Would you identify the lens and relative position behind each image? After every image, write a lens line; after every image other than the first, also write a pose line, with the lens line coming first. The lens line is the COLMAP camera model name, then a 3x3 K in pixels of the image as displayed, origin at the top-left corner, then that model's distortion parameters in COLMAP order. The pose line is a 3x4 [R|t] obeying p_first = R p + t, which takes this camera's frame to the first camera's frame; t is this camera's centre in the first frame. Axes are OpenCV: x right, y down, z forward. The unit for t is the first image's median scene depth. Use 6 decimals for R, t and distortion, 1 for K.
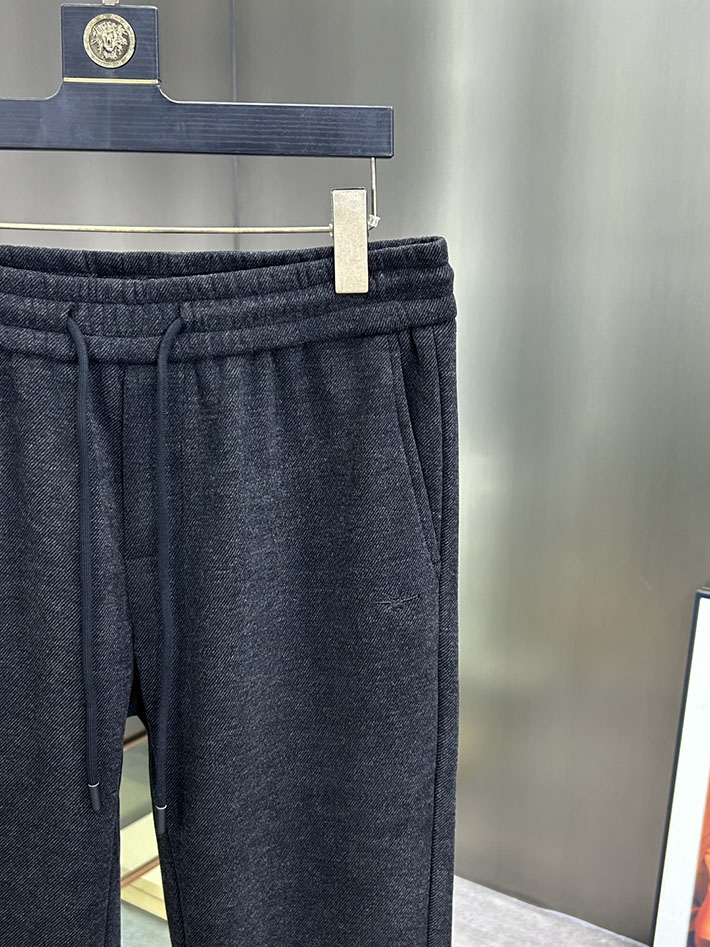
lens RADIAL K [[1236.2, 0, 365.1], [0, 1236.2, 465.6], [0, 0, 1]] dist [0.089966, 0.000000]
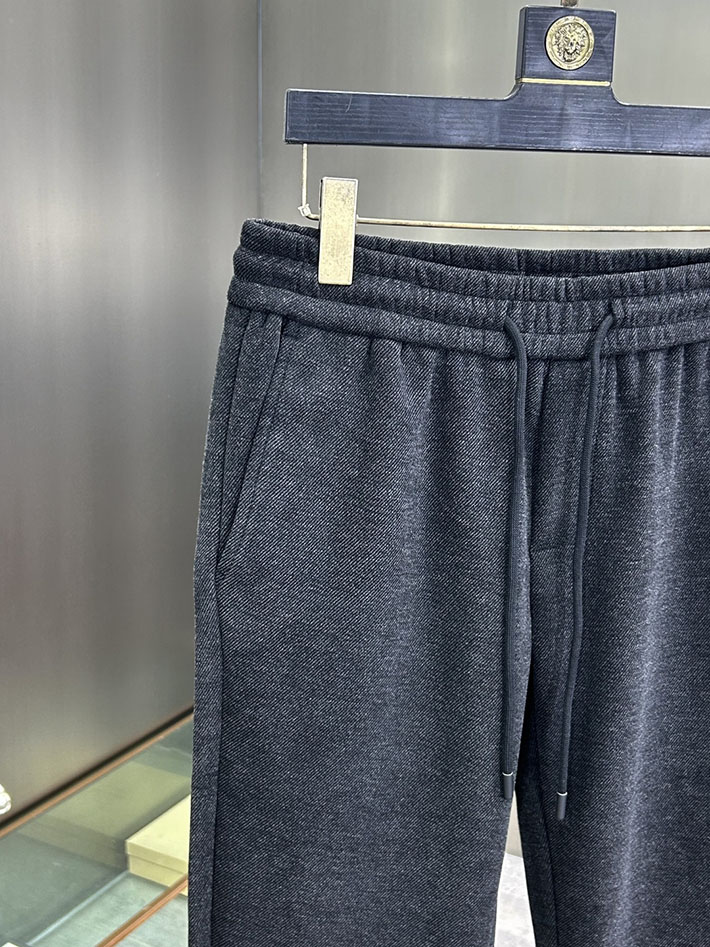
lens RADIAL K [[1236.2, 0, 354.1], [0, 1236.2, 468.2], [0, 0, 1]] dist [0.089966, 0.000000]
pose [[0.992153, -0.017362, 0.123819, -0.480189], [0.015721, 0.999775, 0.014212, -0.010532], [-0.124037, -0.012153, 0.992203, 0.009412]]
